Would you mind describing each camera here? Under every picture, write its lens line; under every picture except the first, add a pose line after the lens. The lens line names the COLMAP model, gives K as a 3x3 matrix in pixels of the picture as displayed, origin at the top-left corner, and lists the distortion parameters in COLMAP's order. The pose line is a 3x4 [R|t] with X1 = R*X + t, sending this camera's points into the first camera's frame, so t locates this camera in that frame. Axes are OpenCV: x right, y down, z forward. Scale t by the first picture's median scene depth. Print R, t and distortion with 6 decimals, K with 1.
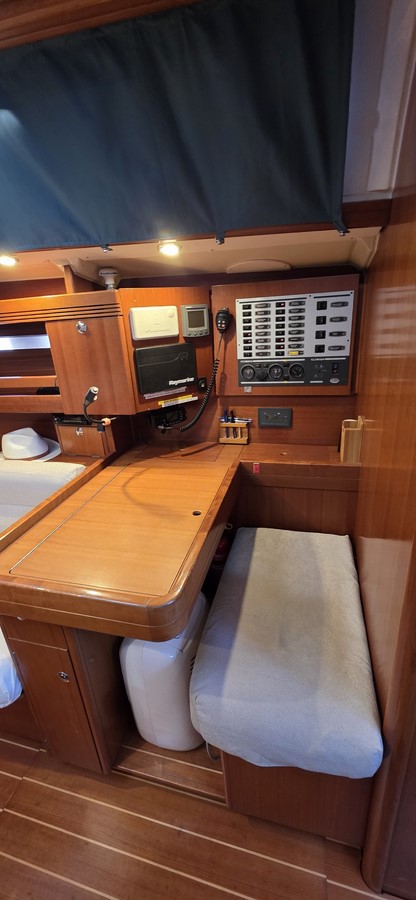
lens RADIAL K [[355.1, 0, 203.0], [0, 355.1, 452.5], [0, 0, 1]] dist [-0.001368, -0.000035]
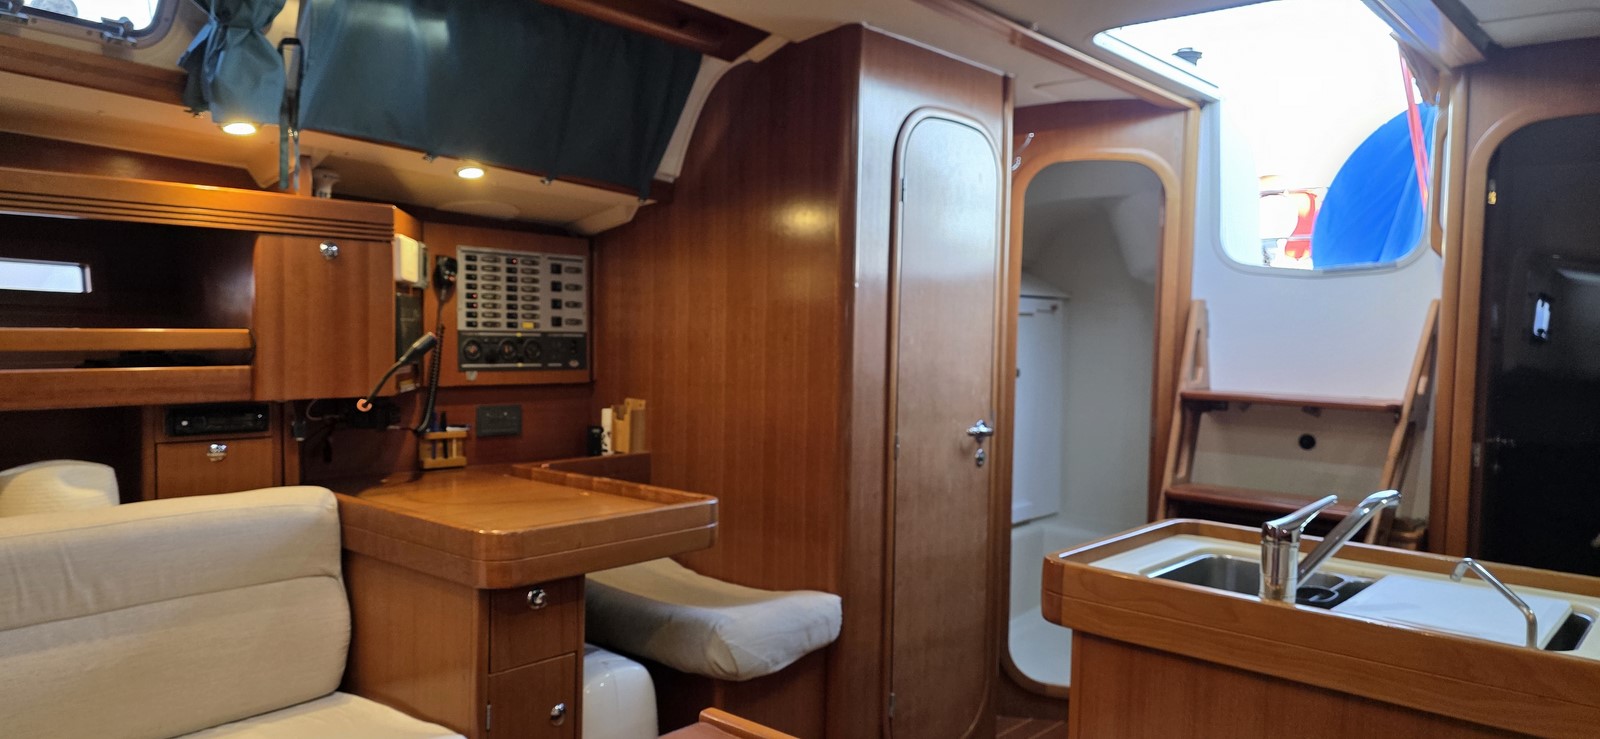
lens RADIAL K [[1073.7, 0, 801.2], [0, 1073.7, 386.7], [0, 0, 1]] dist [0.035735, -0.039205]
pose [[0.433315, 0.027280, 0.900829, -1.484650], [0.284800, 0.944177, -0.165586, 0.363394], [-0.855059, 0.328307, 0.401357, -0.323476]]
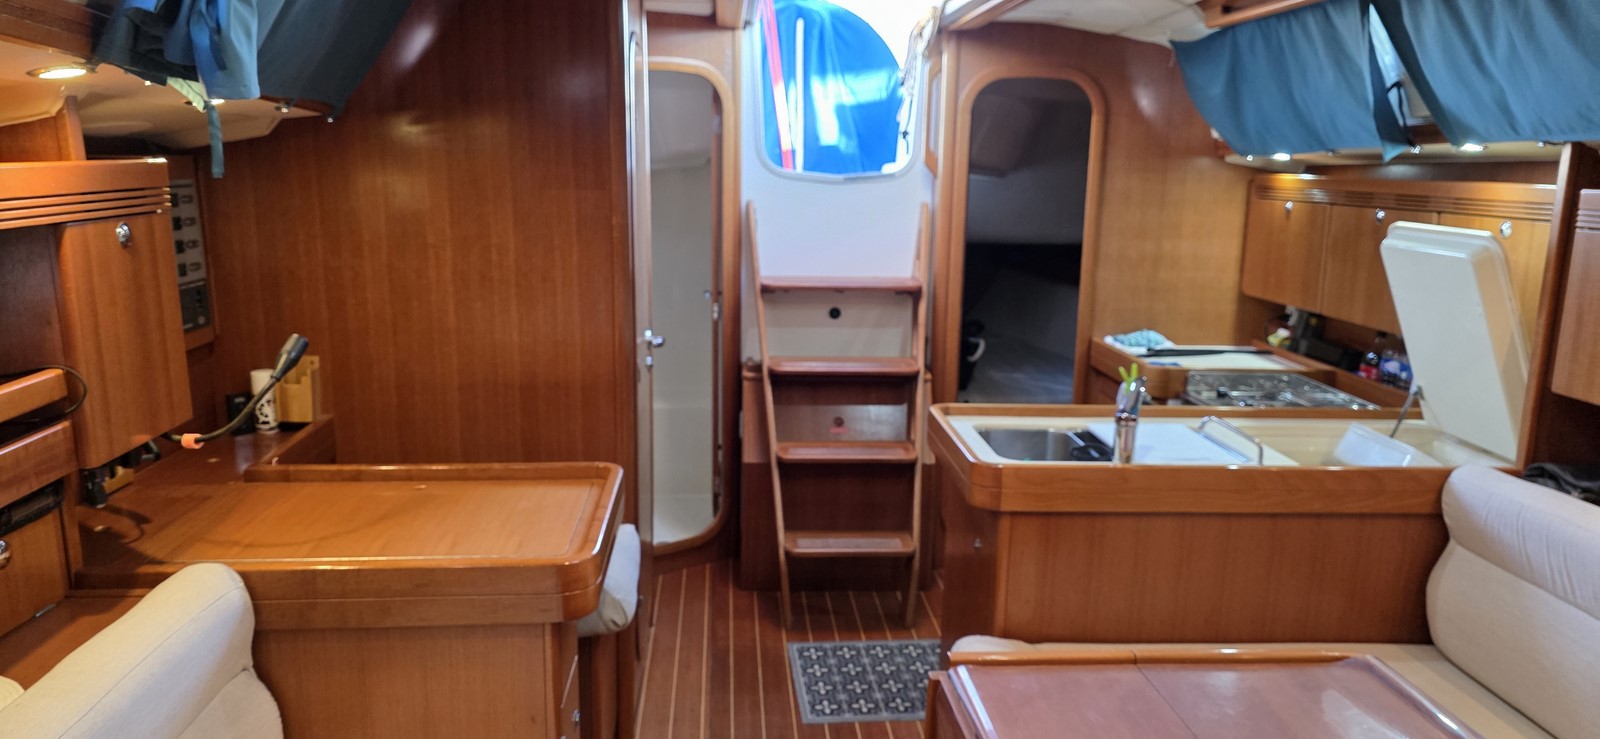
lens RADIAL K [[1073.7, 0, 805.5], [0, 1073.7, 369.7], [0, 0, 1]] dist [0.035735, -0.039205]
pose [[-0.336999, -0.123625, 0.933354, -1.654049], [0.352708, 0.902574, 0.246897, -0.216061], [-0.872943, 0.412405, -0.260563, 0.621846]]
